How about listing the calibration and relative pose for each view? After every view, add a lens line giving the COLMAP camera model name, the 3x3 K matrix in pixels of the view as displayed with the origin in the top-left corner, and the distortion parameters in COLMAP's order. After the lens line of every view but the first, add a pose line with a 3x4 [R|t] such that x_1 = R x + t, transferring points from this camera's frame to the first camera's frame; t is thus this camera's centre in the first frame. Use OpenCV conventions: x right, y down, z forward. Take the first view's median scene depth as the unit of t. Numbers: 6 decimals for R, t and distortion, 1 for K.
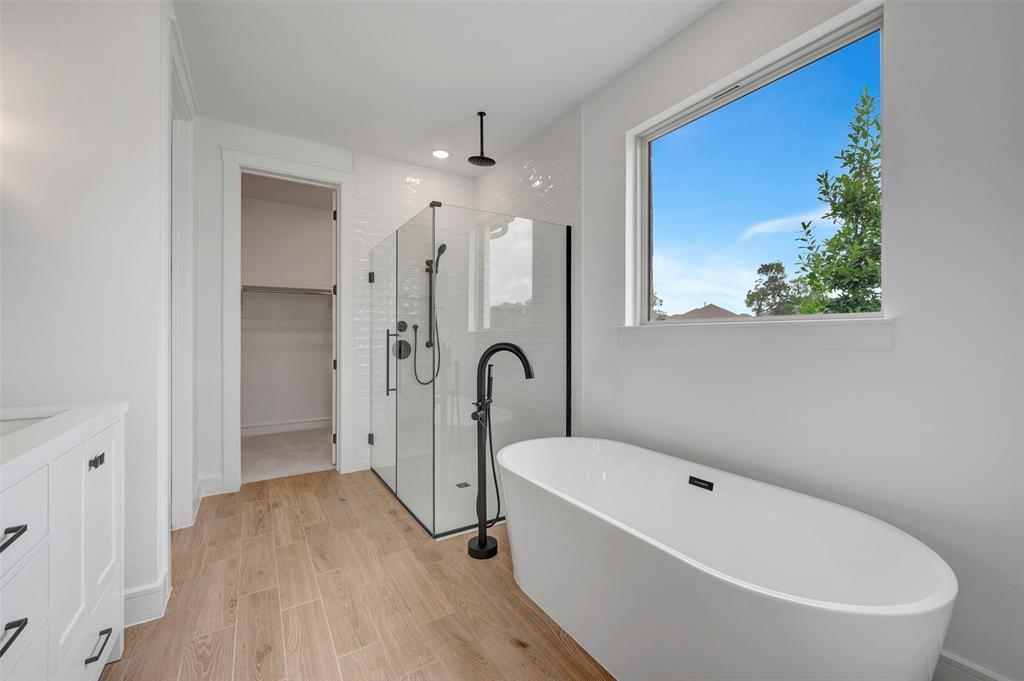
lens RADIAL K [[403.4, 0, 513.5], [0, 403.4, 333.7], [0, 0, 1]] dist [-0.000939, -0.000789]
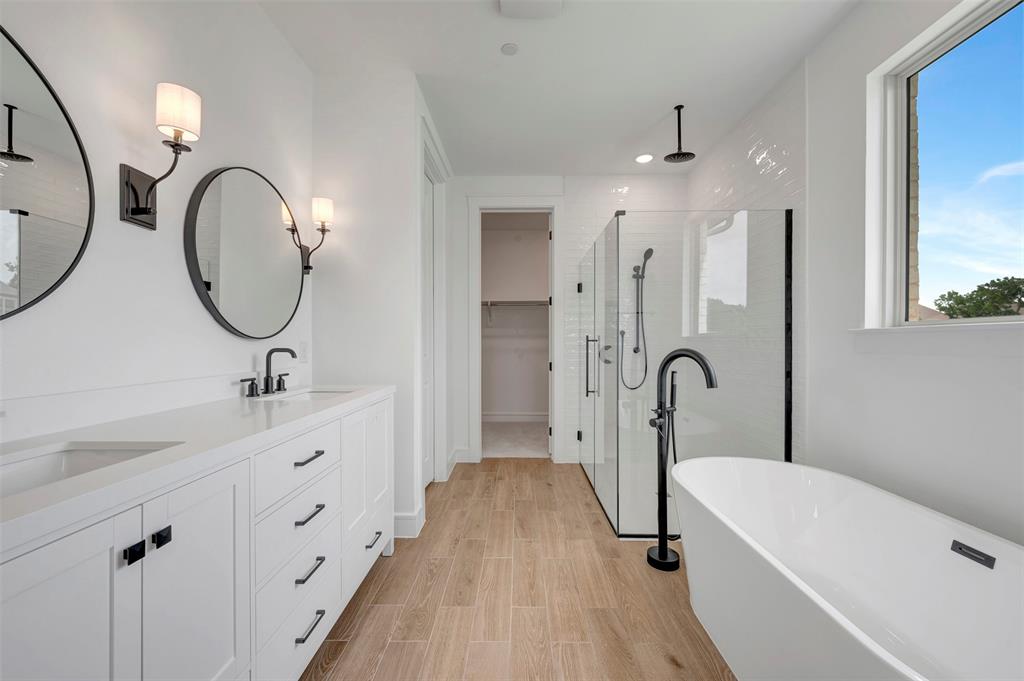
lens RADIAL K [[403.4, 0, 522.7], [0, 403.4, 341.6], [0, 0, 1]] dist [-0.000939, -0.000789]
pose [[0.840291, -0.000366, -0.542135, 0.143540], [0.003343, 0.999984, 0.004507, 0.000128], [0.542125, -0.005599, 0.840279, 0.000827]]
